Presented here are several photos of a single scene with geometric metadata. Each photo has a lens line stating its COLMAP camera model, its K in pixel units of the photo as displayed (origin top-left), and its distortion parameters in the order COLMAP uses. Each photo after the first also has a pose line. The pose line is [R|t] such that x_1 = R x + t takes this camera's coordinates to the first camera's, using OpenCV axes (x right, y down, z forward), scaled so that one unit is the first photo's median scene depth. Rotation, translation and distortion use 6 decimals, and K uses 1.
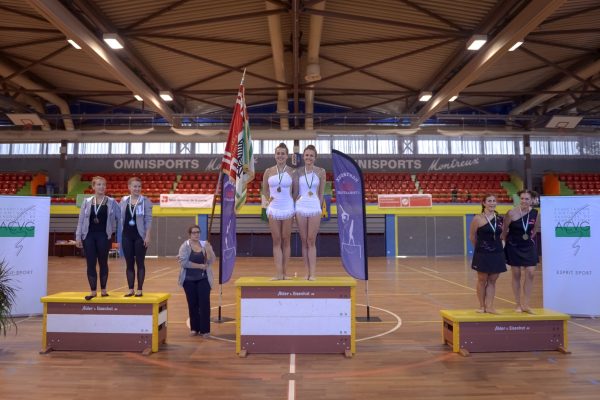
lens RADIAL K [[422.5, 0, 309.7], [0, 422.5, 201.8], [0, 0, 1]] dist [-0.041377, -0.012352]
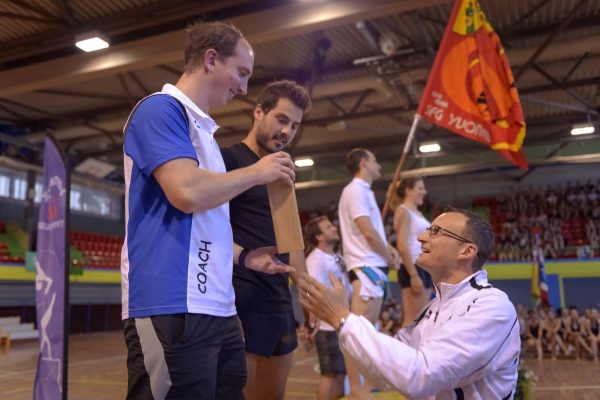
lens RADIAL K [[544.1, 0, 313.9], [0, 544.1, 220.7], [0, 0, 1]] dist [0.014138, 0.007535]
pose [[0.387092, 0.124211, 0.913636, -0.191914], [-0.047021, 0.992255, -0.114978, 0.013649], [-0.920841, 0.001547, 0.389934, 0.186867]]
